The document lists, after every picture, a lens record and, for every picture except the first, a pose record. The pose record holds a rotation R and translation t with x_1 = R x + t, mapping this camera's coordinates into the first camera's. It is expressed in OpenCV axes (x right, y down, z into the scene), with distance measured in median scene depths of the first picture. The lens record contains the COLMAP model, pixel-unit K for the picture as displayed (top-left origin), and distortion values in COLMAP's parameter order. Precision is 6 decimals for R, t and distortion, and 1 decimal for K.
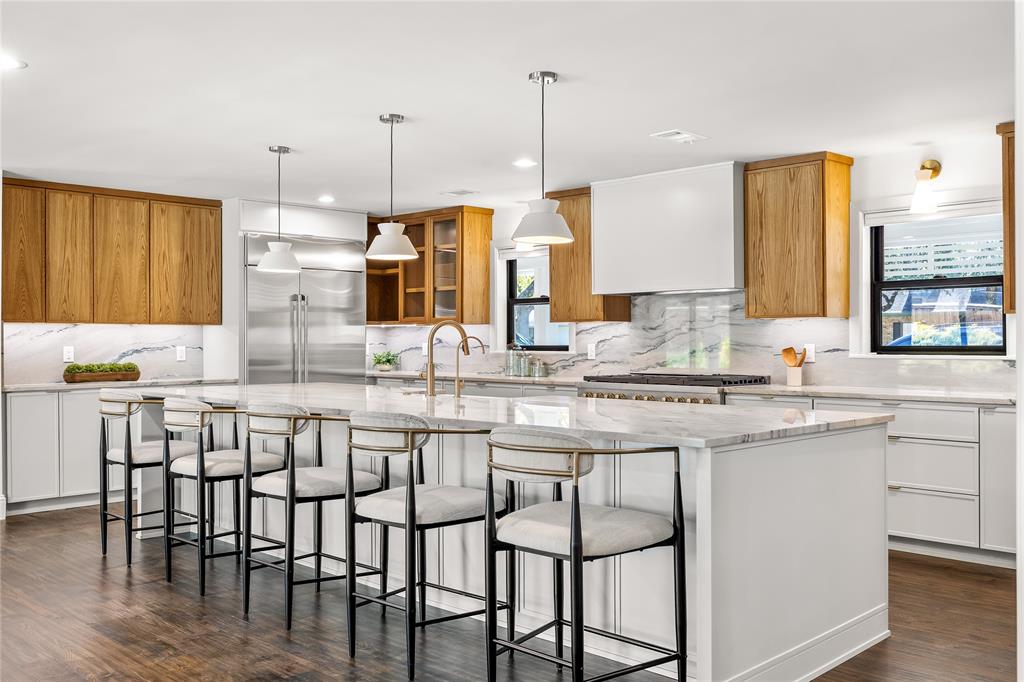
lens RADIAL K [[933.0, 0, 515.3], [0, 933.0, 339.5], [0, 0, 1]] dist [0.004826, 0.000000]
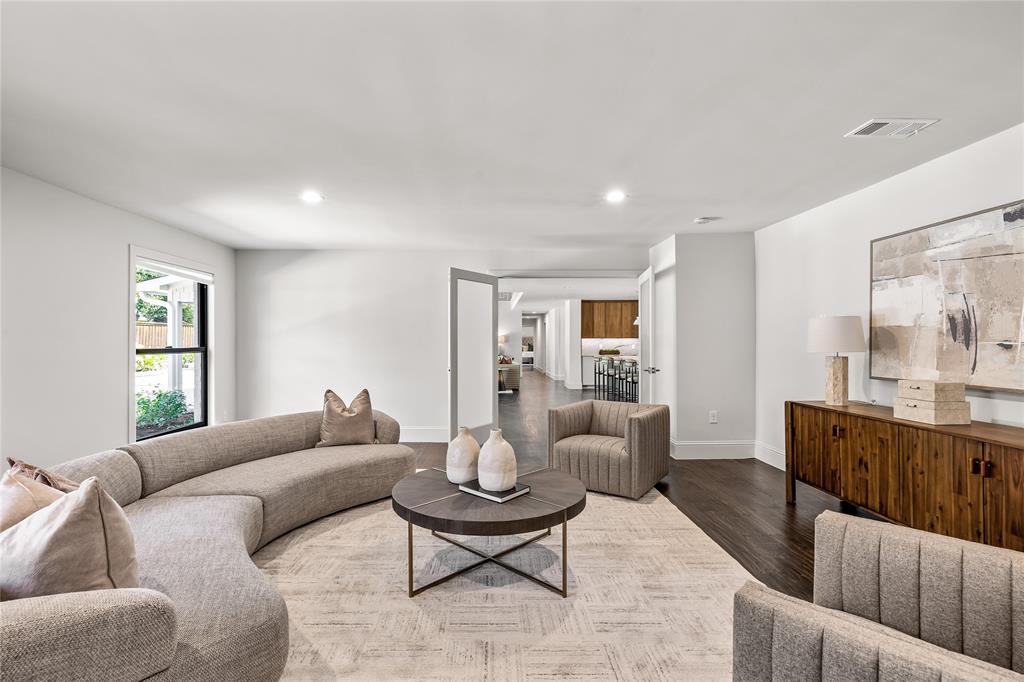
lens RADIAL K [[456.9, 0, 505.2], [0, 456.9, 341.9], [0, 0, 1]] dist [-0.000142, -0.000056]
pose [[0.712399, -0.001354, -0.701773, 0.497396], [0.001260, 0.999999, -0.000651, -0.002210], [0.701774, -0.000420, 0.712400, -0.510882]]
